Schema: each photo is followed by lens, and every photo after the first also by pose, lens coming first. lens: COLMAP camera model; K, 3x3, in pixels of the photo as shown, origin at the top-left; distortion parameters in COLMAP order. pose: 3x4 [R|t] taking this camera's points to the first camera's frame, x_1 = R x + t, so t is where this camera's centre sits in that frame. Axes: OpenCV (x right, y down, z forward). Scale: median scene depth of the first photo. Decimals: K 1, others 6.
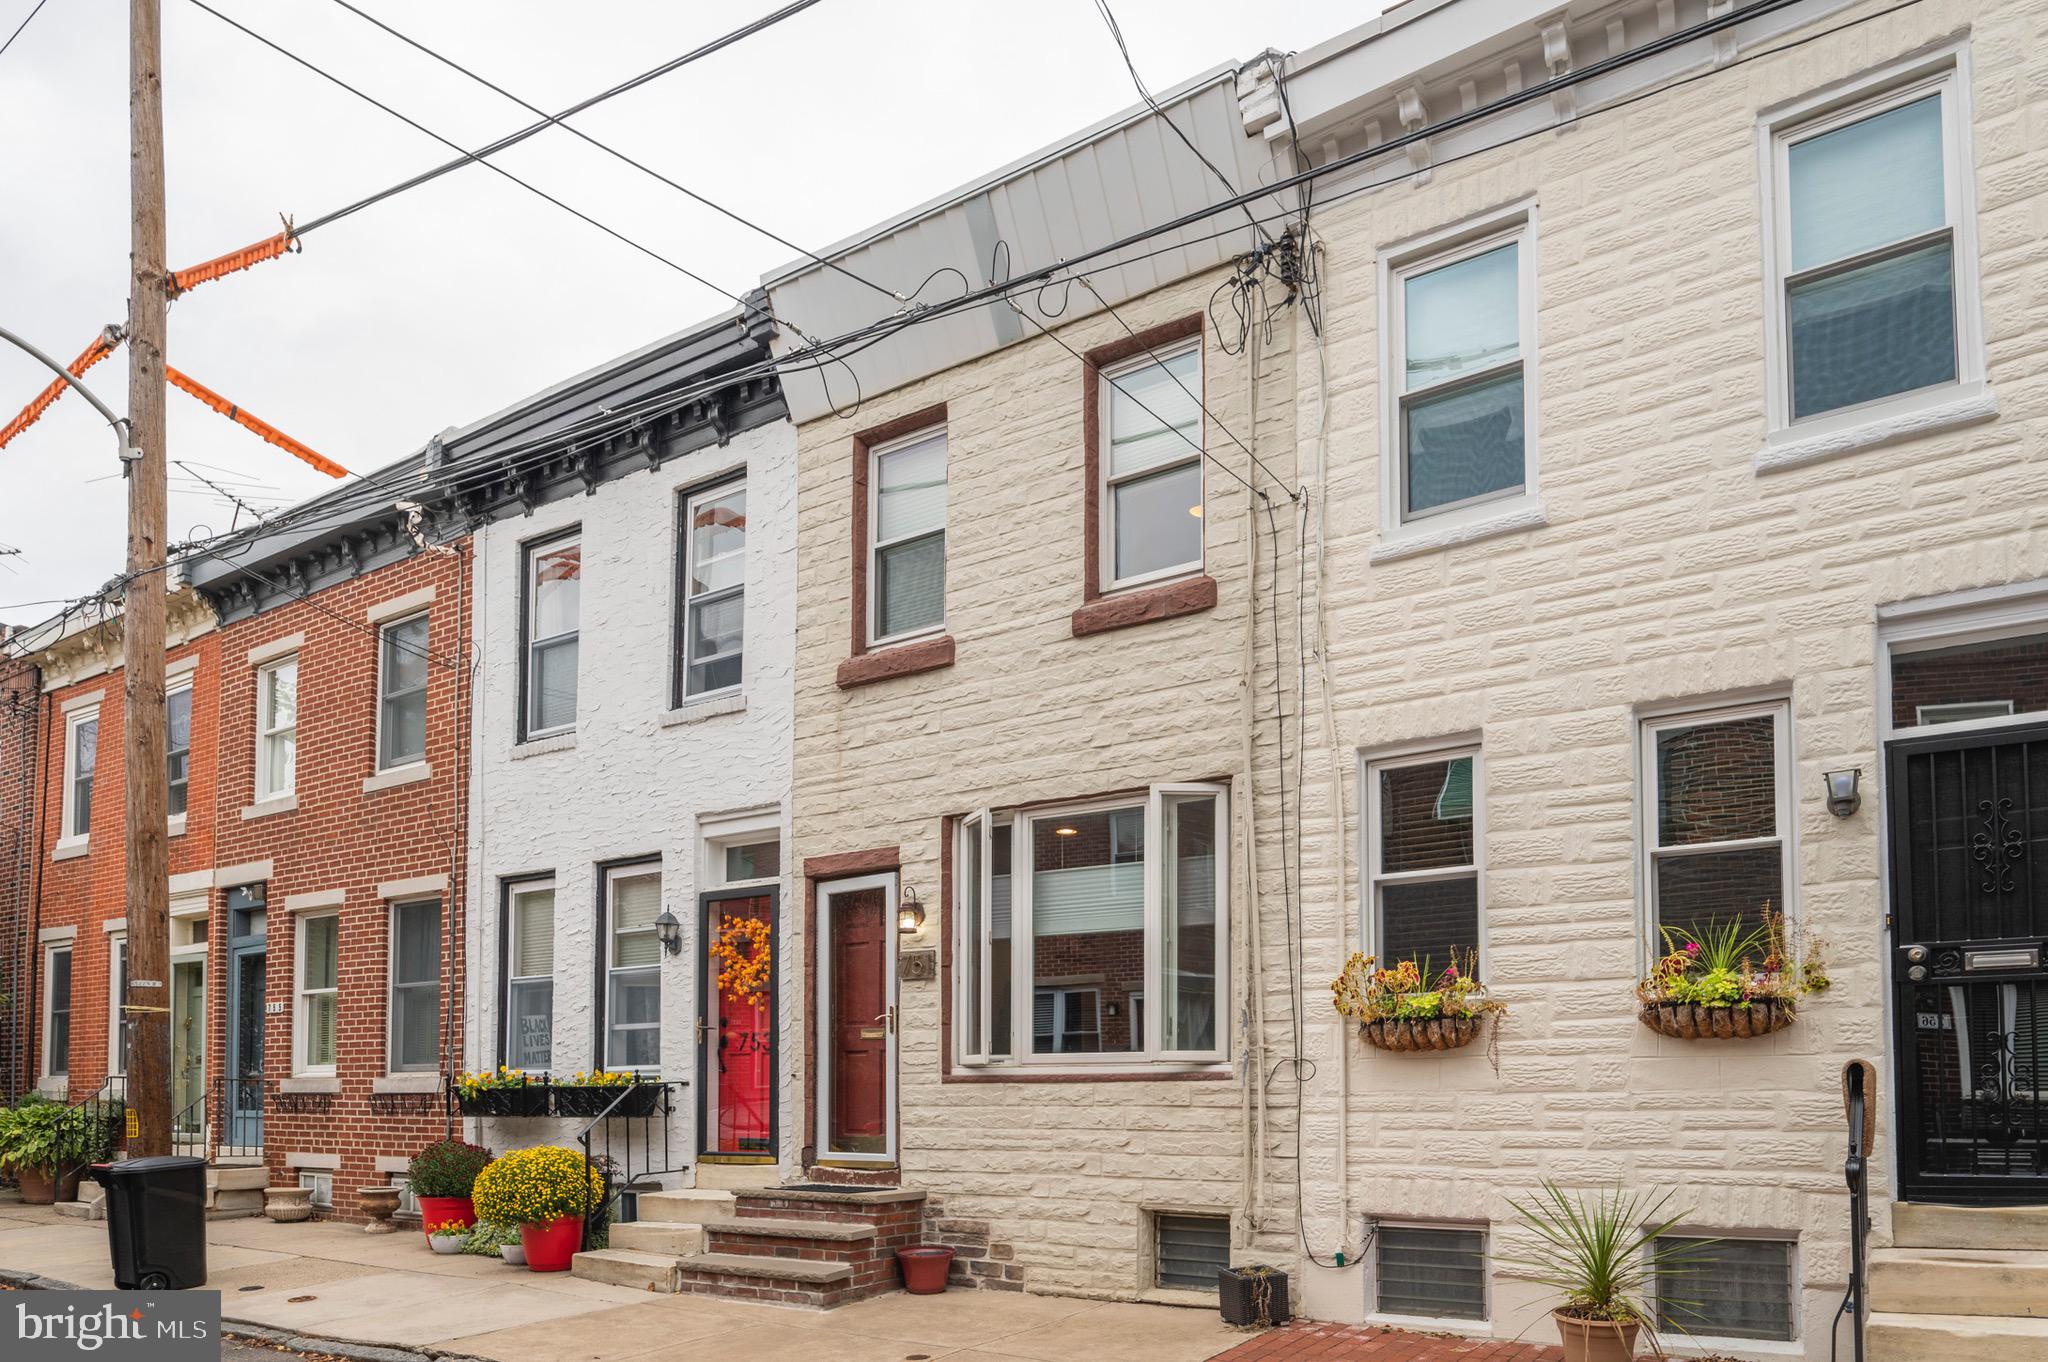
lens RADIAL K [[1244.2, 0, 1024.0], [0, 1244.2, 649.1], [0, 0, 1]] dist [-0.003744, -0.000087]
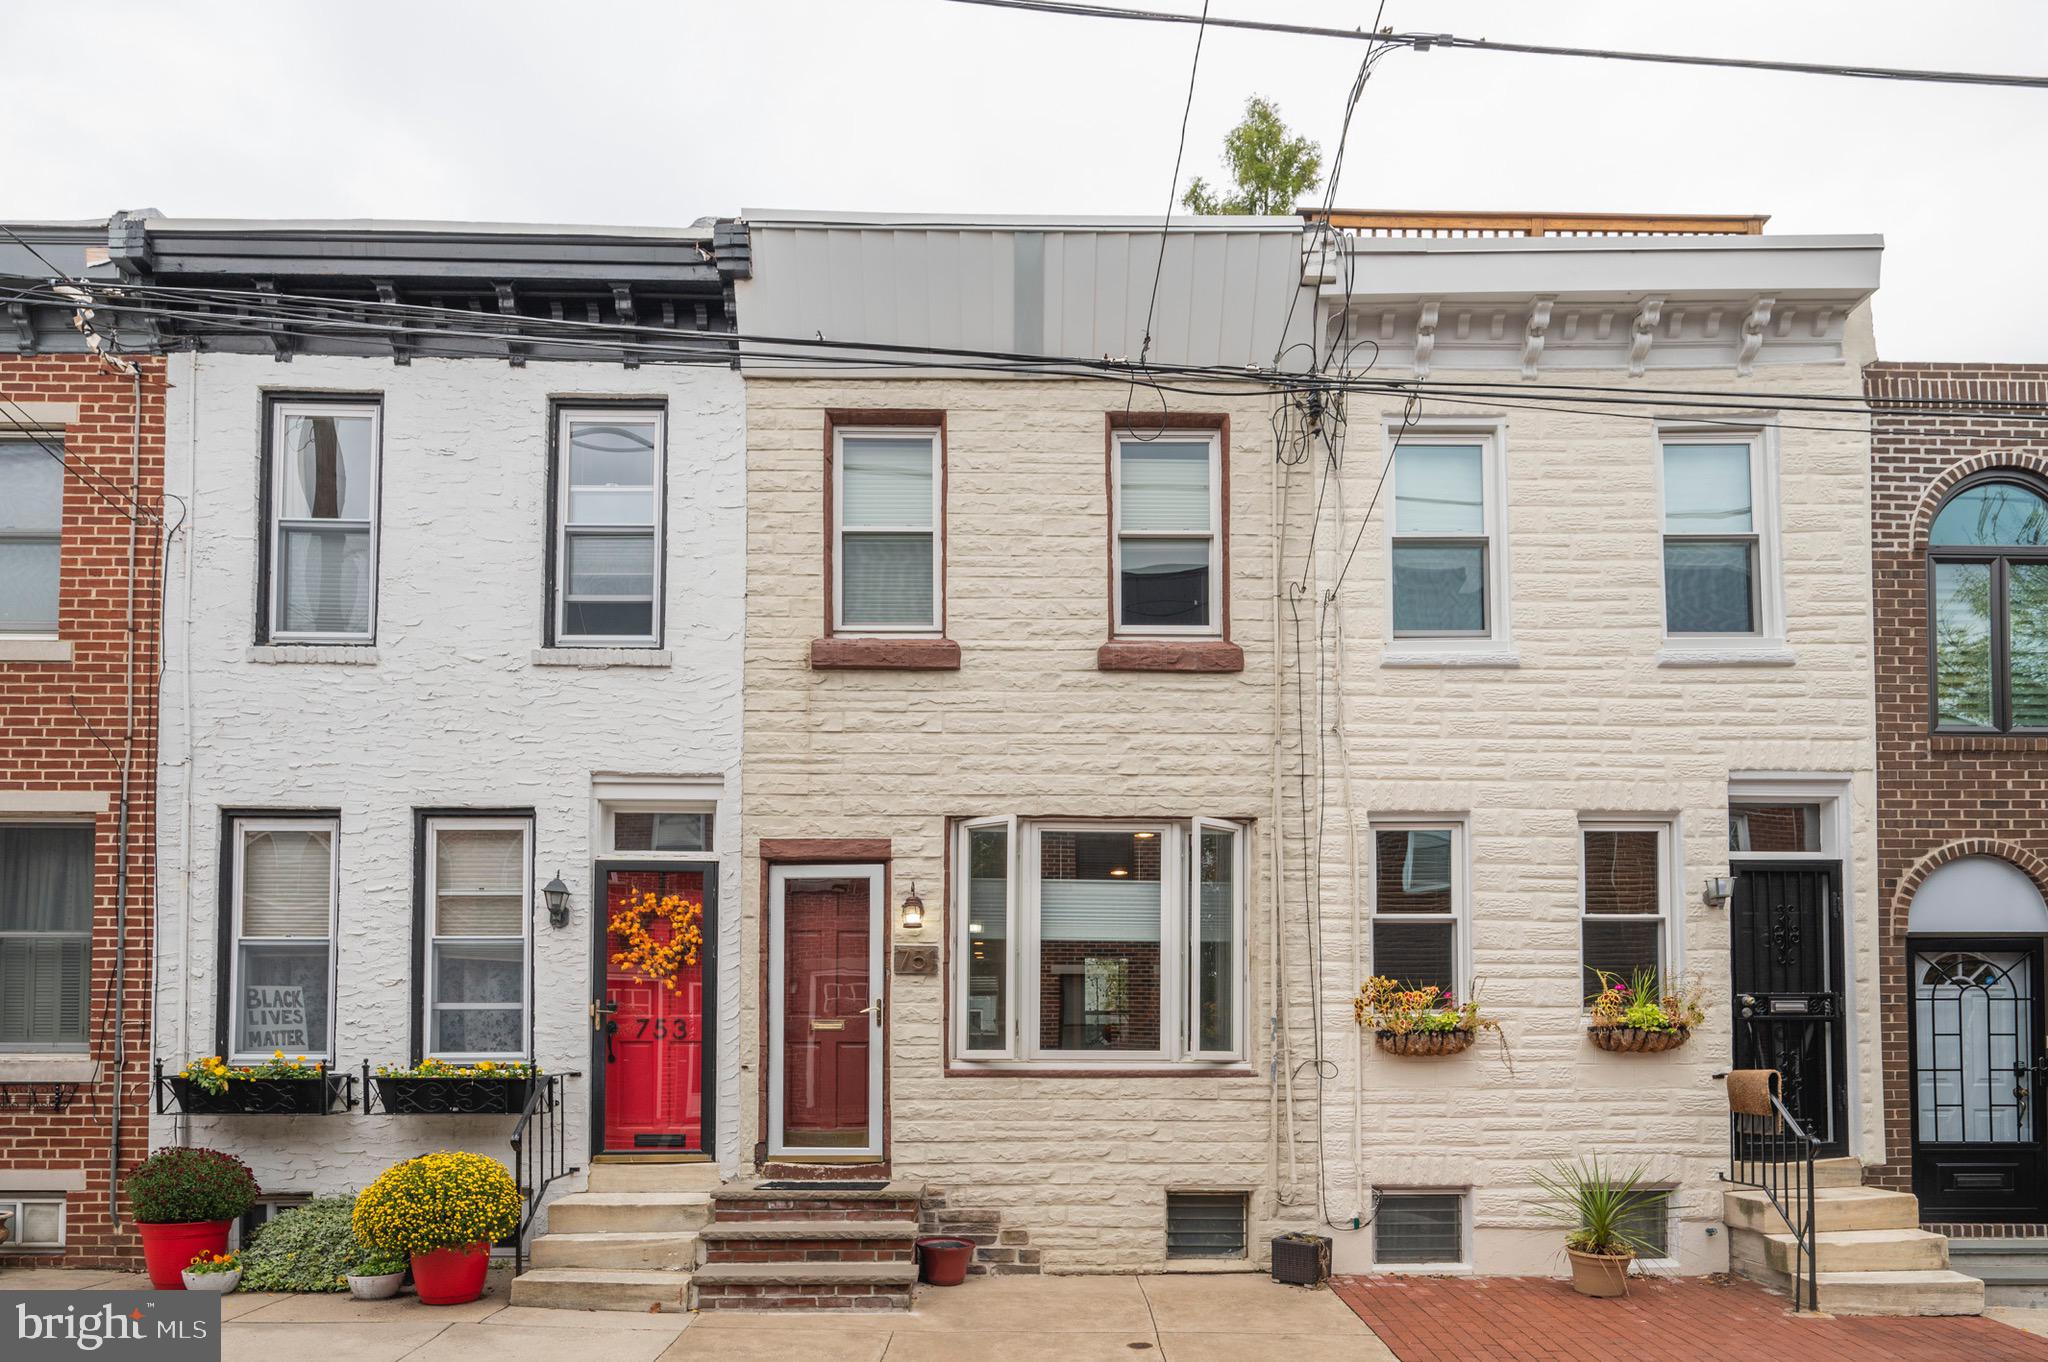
lens RADIAL K [[1125.8, 0, 1024.0], [0, 1125.8, 681.0], [0, 0, 1]] dist [-0.002877, -0.000025]
pose [[0.834291, 0.179947, 0.521130, -0.565863], [-0.188740, 0.981341, -0.036699, 0.052159], [-0.518011, -0.067740, 0.852688, 0.203820]]
